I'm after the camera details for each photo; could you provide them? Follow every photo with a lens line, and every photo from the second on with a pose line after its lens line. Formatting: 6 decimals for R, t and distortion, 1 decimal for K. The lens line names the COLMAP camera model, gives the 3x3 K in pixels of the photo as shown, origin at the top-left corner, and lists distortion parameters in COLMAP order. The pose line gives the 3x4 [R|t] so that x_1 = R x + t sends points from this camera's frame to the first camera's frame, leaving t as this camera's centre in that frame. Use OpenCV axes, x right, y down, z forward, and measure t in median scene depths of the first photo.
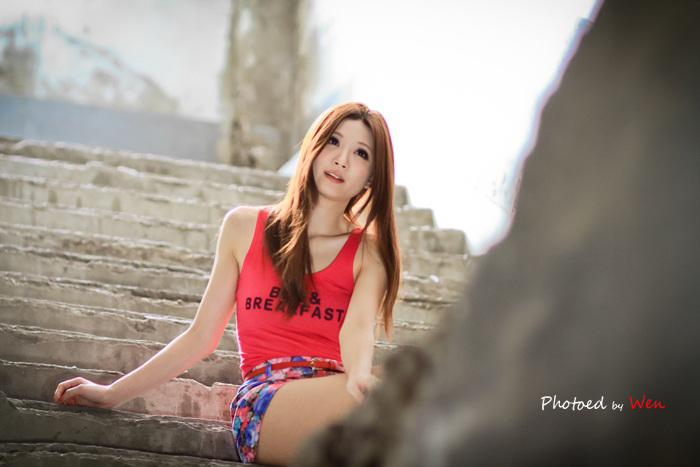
lens RADIAL K [[2667.6, 0, 350.2], [0, 2667.6, 234.7], [0, 0, 1]] dist [-0.096043, 0.000000]
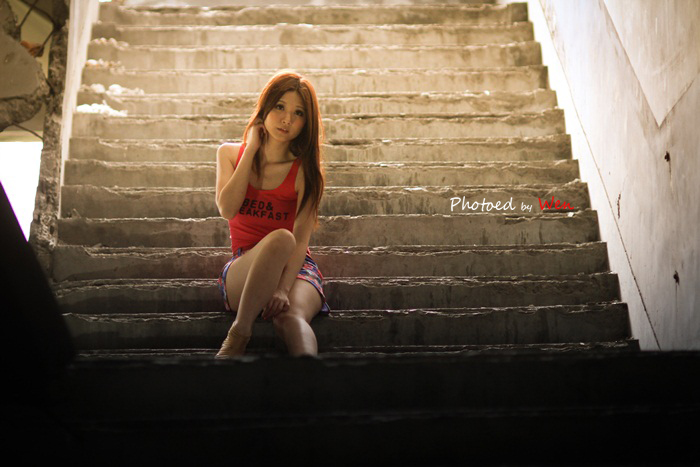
lens RADIAL K [[2667.6, 0, 349.5], [0, 2667.6, 233.4], [0, 0, 1]] dist [-0.096043, 0.000000]
pose [[0.949636, -0.086052, -0.301309, 0.383197], [0.129792, 0.983209, 0.128270, -0.101503], [0.285212, -0.160917, 0.944860, -0.374815]]
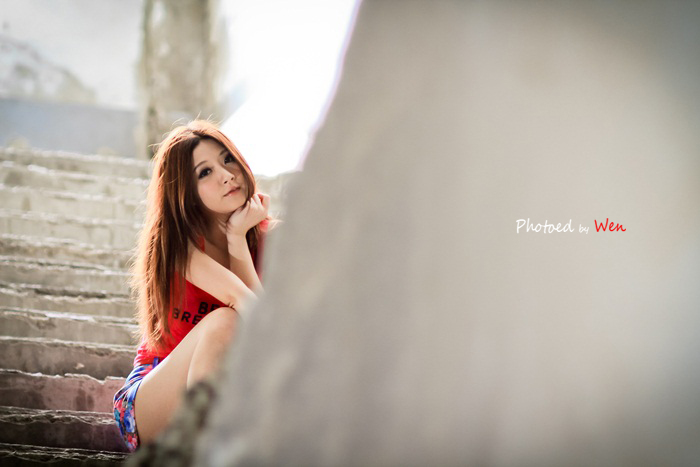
lens RADIAL K [[2667.6, 0, 350.5], [0, 2667.6, 232.6], [0, 0, 1]] dist [-0.096043, 0.000000]
pose [[0.999453, -0.029976, 0.013971, 0.027584], [0.029703, 0.999371, 0.019349, -0.016987], [-0.014542, -0.018924, 0.999715, -0.069649]]
